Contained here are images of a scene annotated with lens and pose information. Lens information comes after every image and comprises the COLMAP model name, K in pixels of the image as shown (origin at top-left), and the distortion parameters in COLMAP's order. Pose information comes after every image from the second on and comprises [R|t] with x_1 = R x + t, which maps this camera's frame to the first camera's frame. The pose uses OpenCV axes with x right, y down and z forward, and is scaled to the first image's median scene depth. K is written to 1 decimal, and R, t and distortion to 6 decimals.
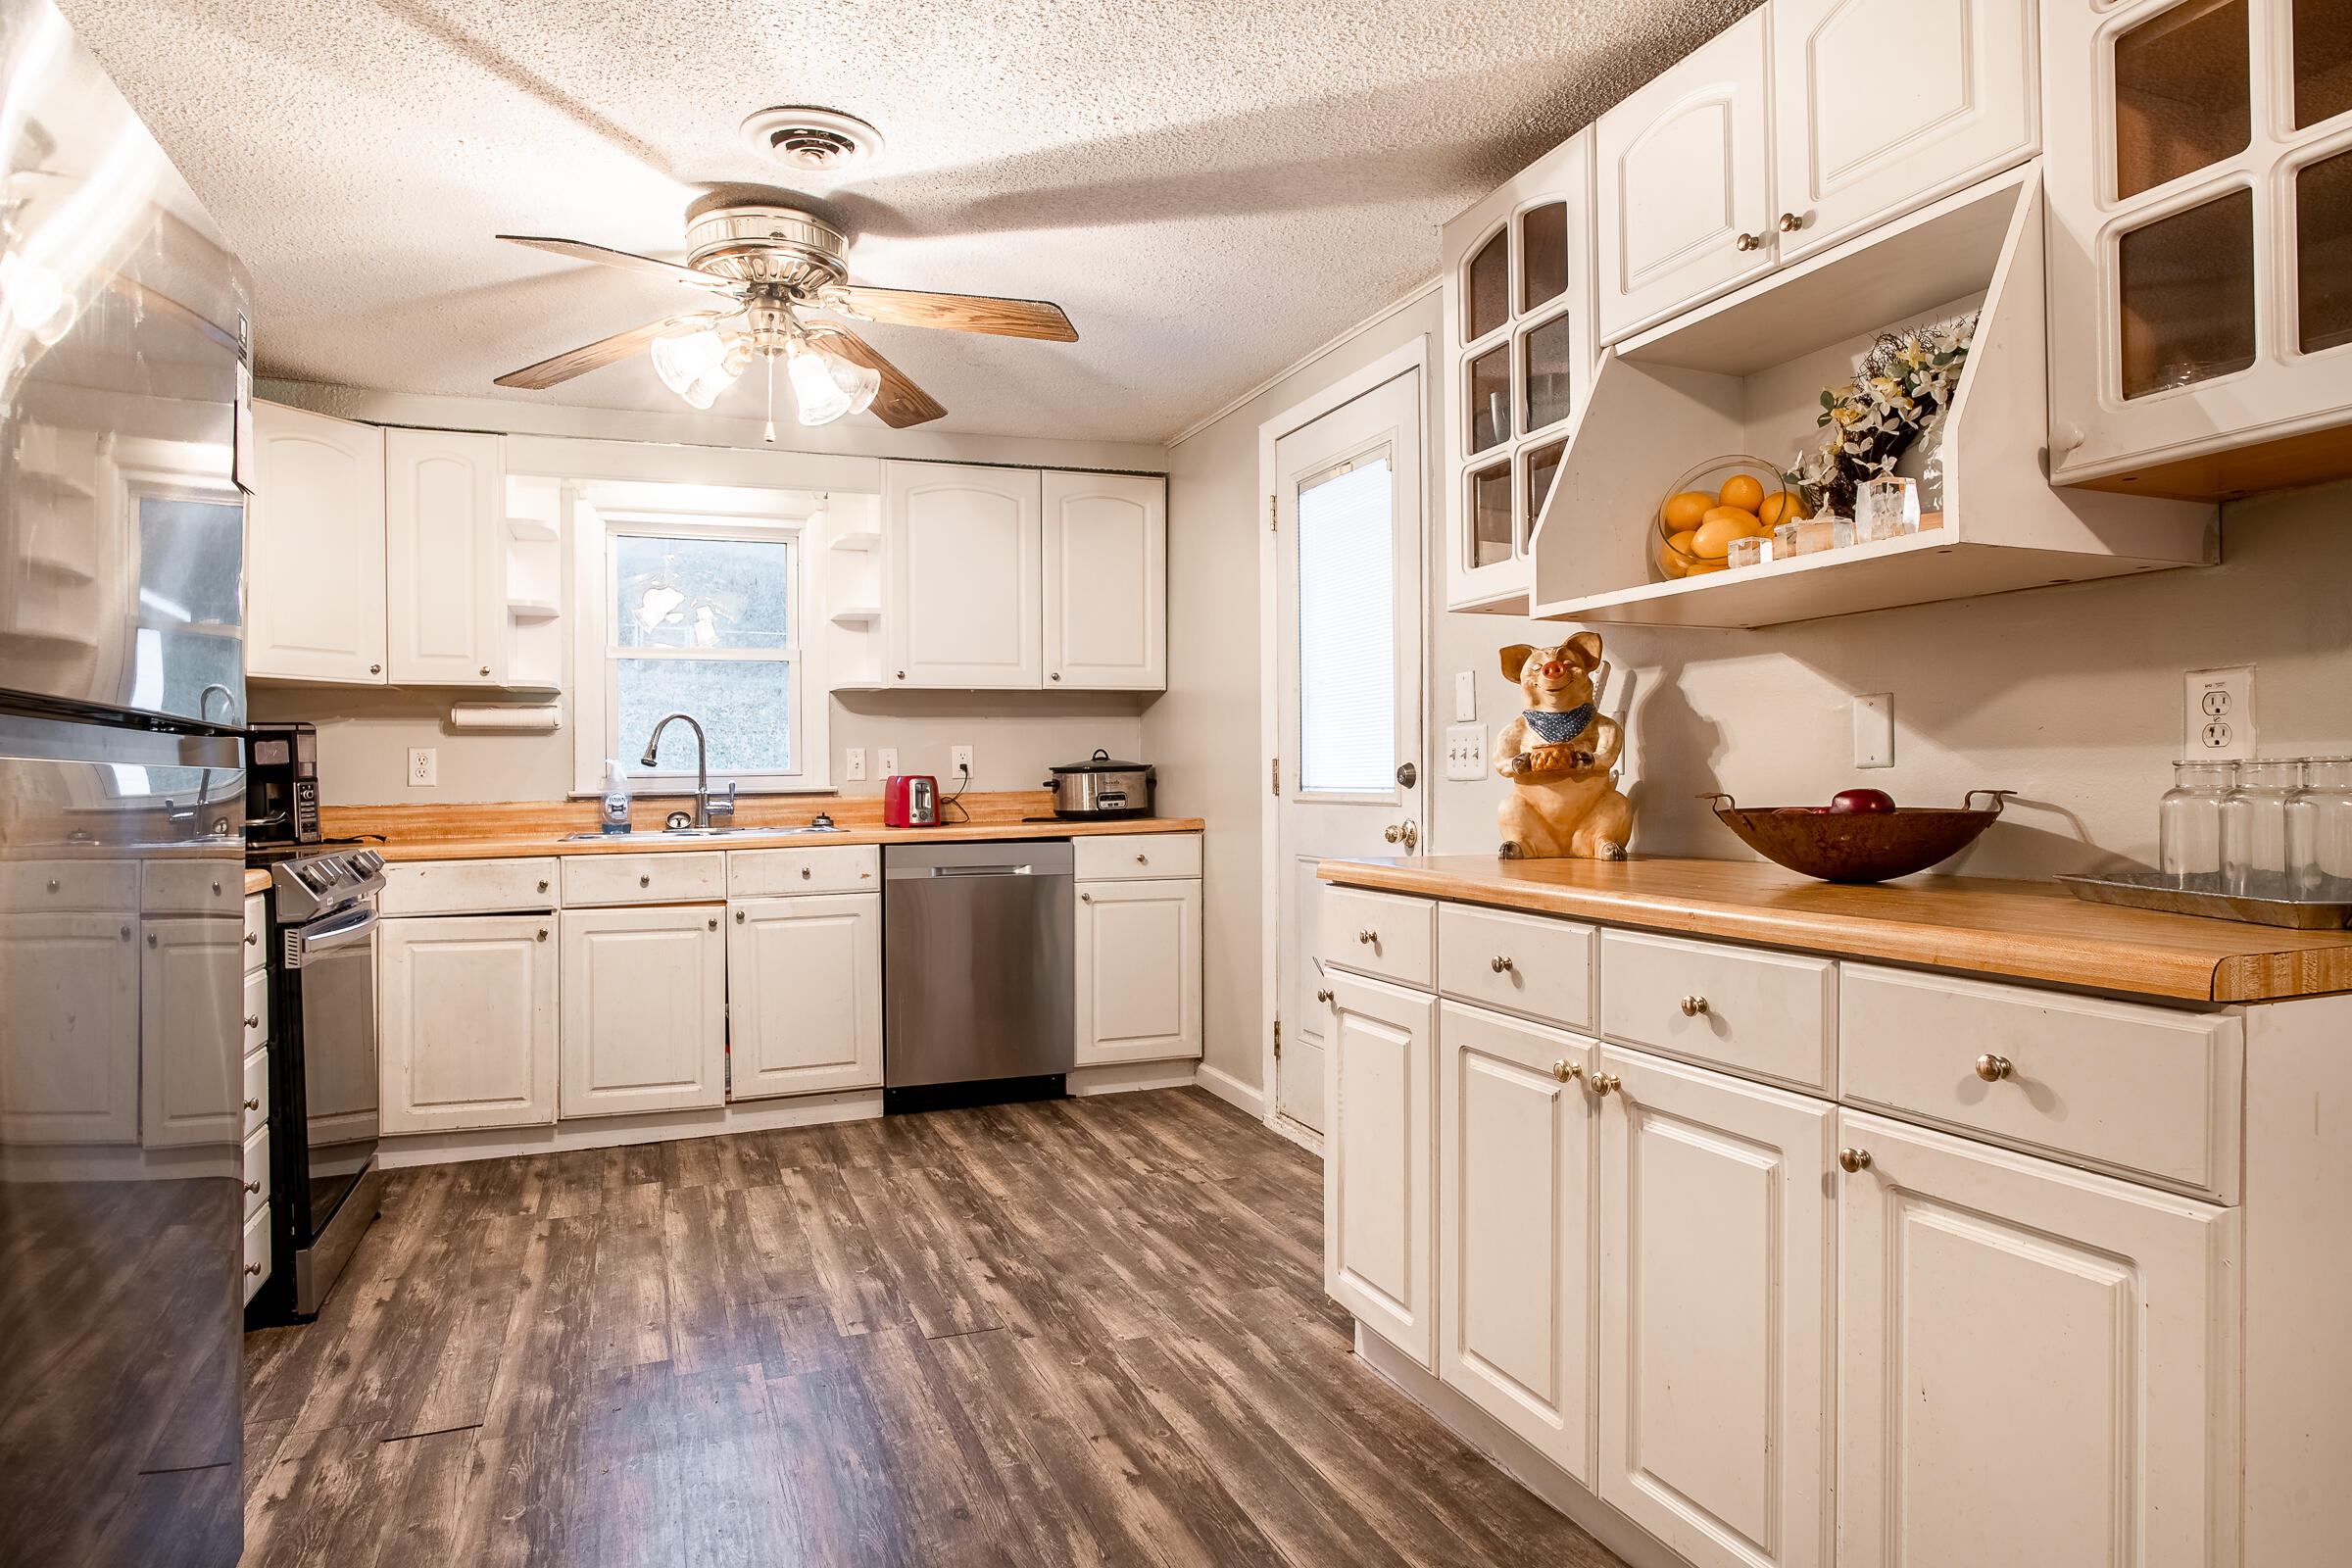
lens RADIAL K [[1363.4, 0, 1173.7], [0, 1363.4, 780.1], [0, 0, 1]] dist [-0.032736, 0.010987]
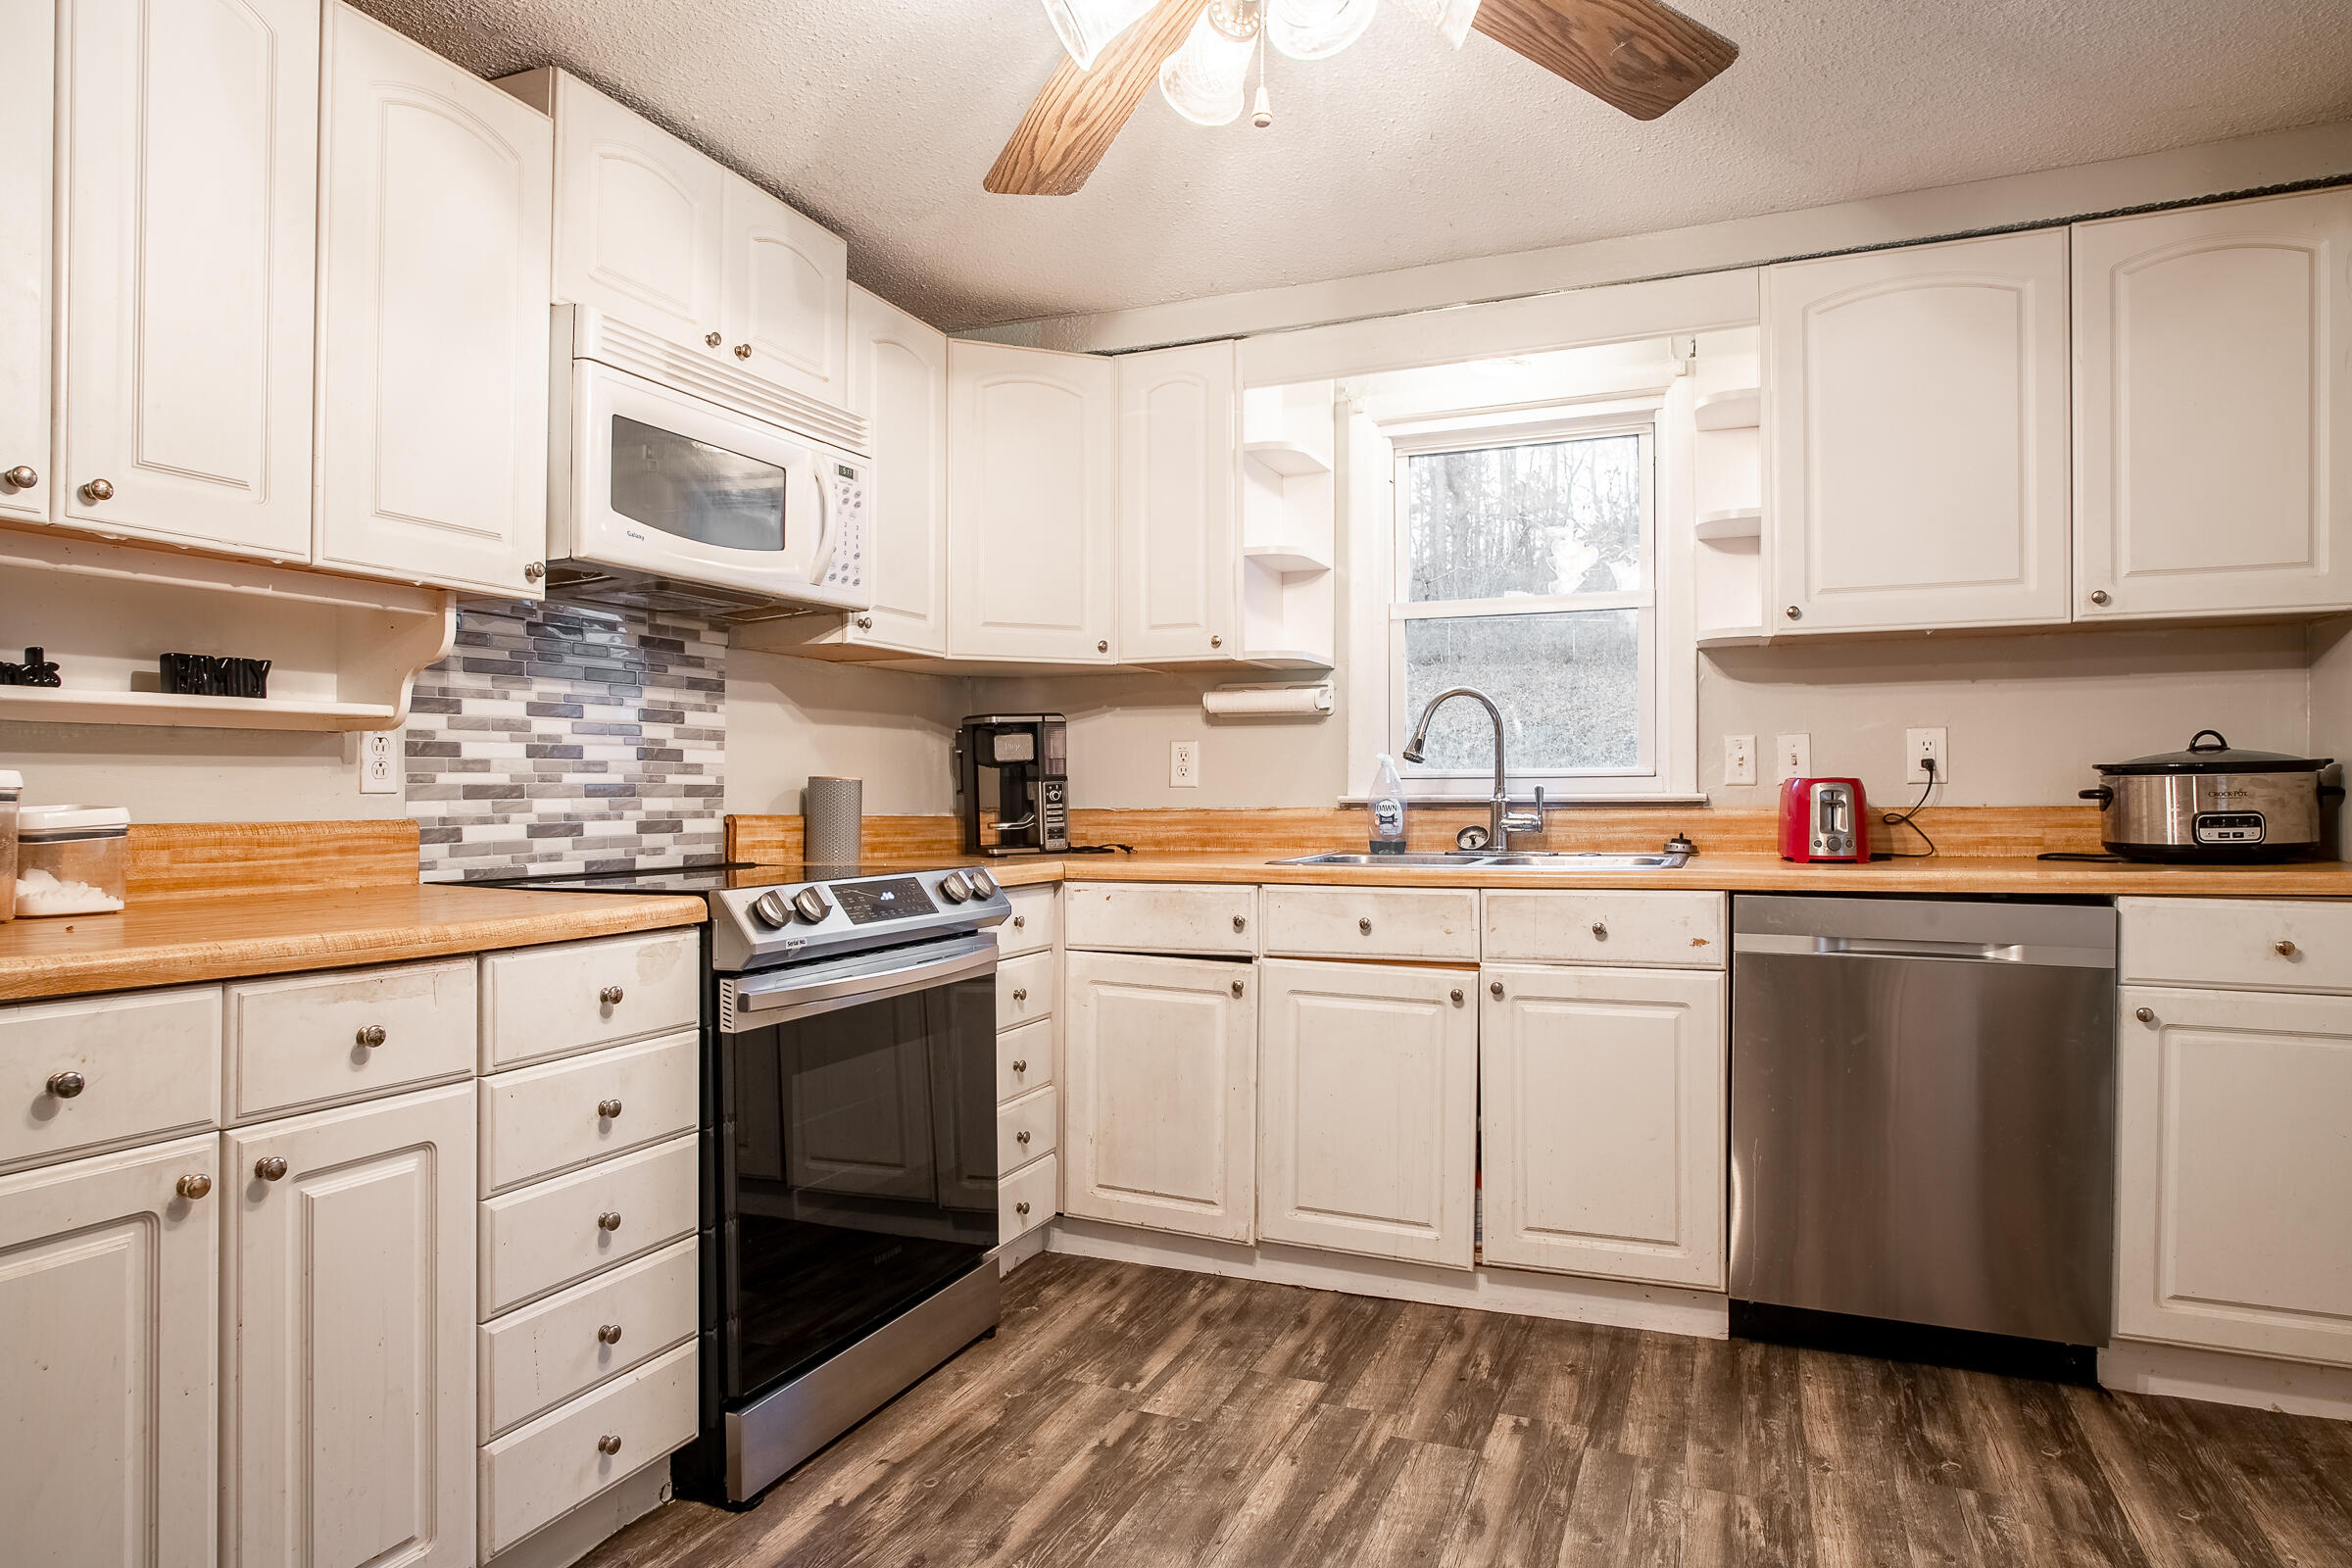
lens RADIAL K [[1363.4, 0, 1175.9], [0, 1363.4, 790.3], [0, 0, 1]] dist [-0.032736, 0.010987]
pose [[0.718926, 0.011258, -0.694995, 0.025464], [-0.007041, 0.999935, 0.008914, -0.001131], [0.695051, -0.001515, 0.718959, 0.404361]]
